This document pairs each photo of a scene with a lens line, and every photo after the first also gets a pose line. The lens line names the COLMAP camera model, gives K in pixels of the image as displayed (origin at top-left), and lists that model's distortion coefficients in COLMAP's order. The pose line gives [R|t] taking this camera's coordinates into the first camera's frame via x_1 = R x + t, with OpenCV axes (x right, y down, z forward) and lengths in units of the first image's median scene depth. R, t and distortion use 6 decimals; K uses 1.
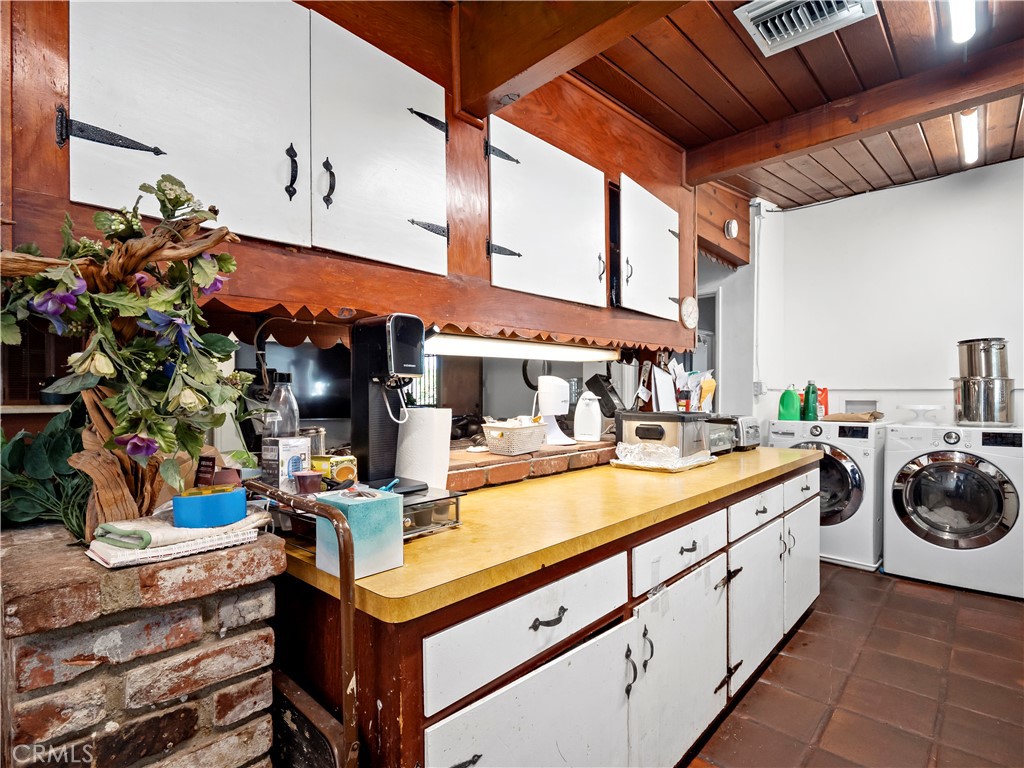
lens RADIAL K [[509.7, 0, 507.0], [0, 509.7, 397.1], [0, 0, 1]] dist [-0.006974, -0.003544]
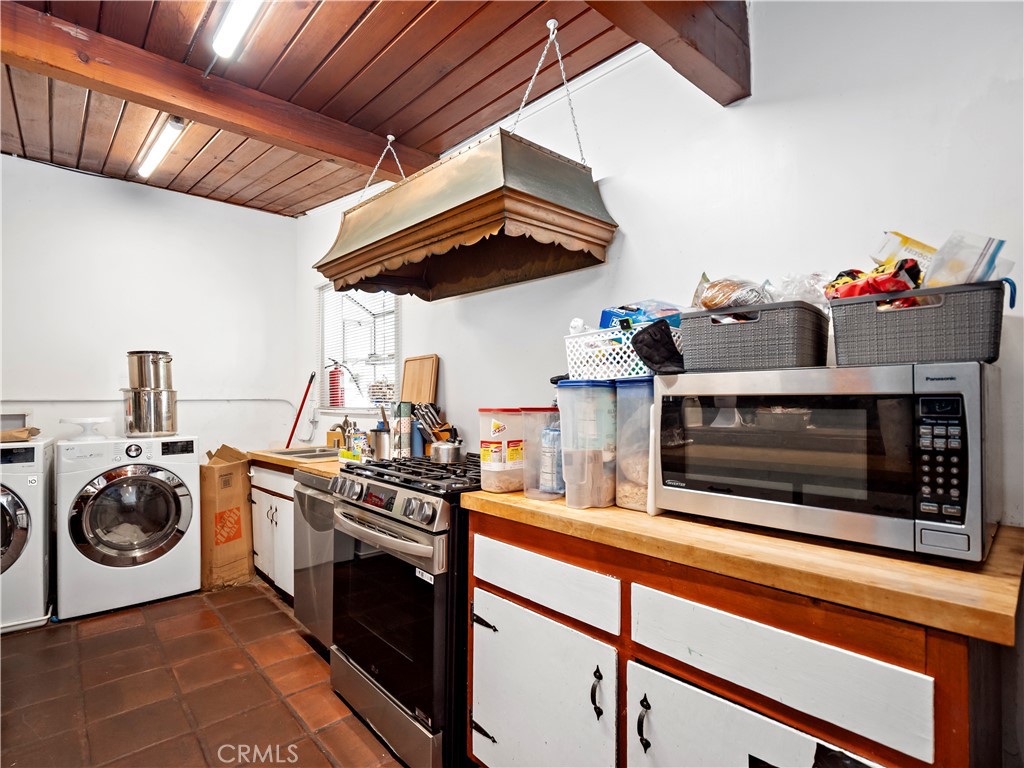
lens RADIAL K [[509.7, 0, 508.9], [0, 509.7, 394.5], [0, 0, 1]] dist [-0.006974, -0.003544]
pose [[0.085192, 0.008850, 0.996325, -0.034270], [0.016917, 0.999804, -0.010327, -0.006291], [-0.996221, 0.017734, 0.085025, 0.288798]]
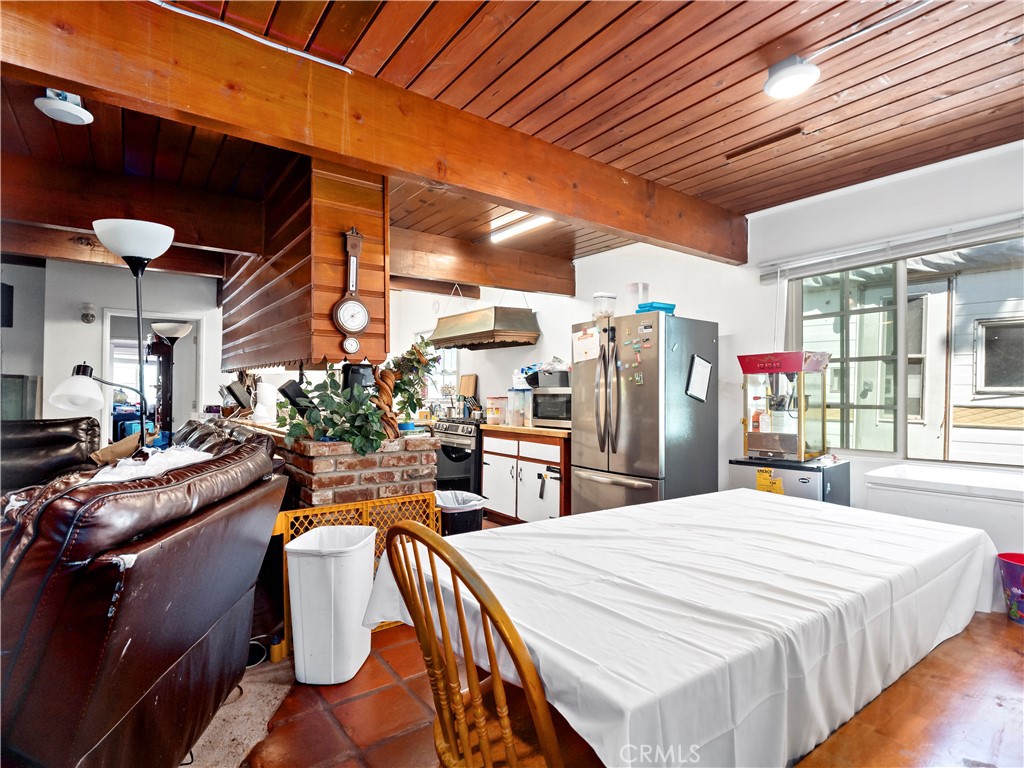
lens RADIAL K [[509.7, 0, 515.1], [0, 509.7, 391.5], [0, 0, 1]] dist [-0.006974, -0.003544]
pose [[0.169699, 0.013128, 0.985408, -1.500836], [-0.000068, 0.999911, -0.013309, 0.010727], [-0.985496, 0.002191, 0.169685, -0.111277]]
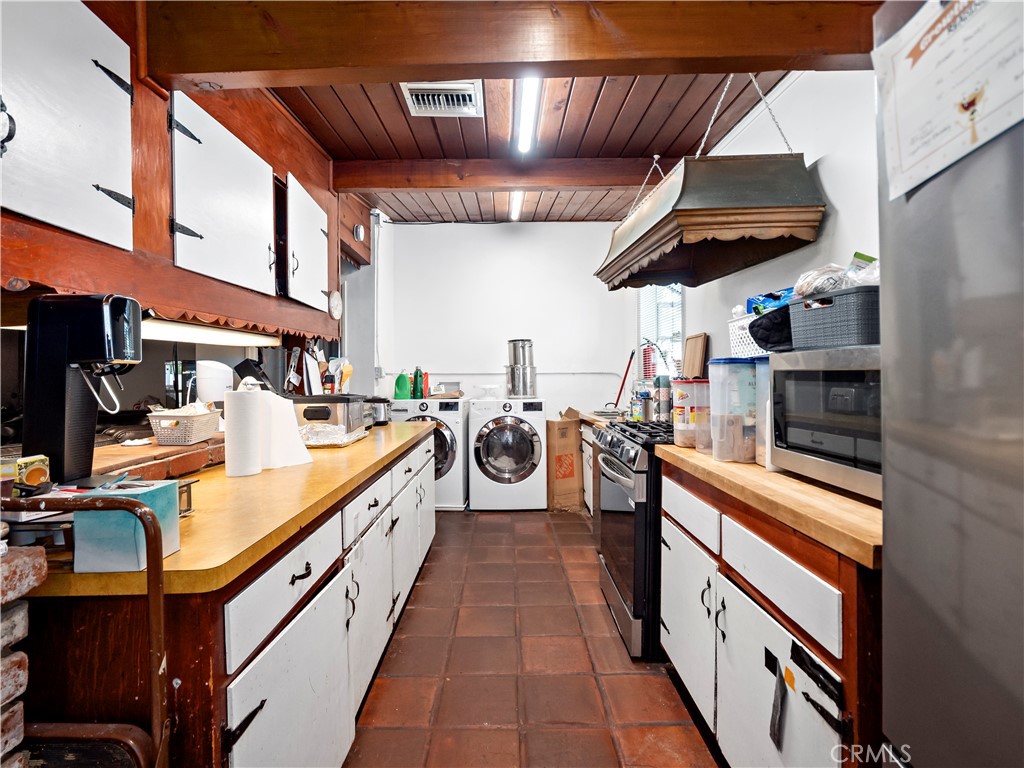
lens RADIAL K [[509.7, 0, 502.7], [0, 509.7, 374.3], [0, 0, 1]] dist [-0.006974, -0.003544]
pose [[0.730361, -0.003219, 0.683053, -0.176779], [0.011967, 0.999896, -0.008084, -0.001872], [-0.682956, 0.014079, 0.730324, -0.079801]]
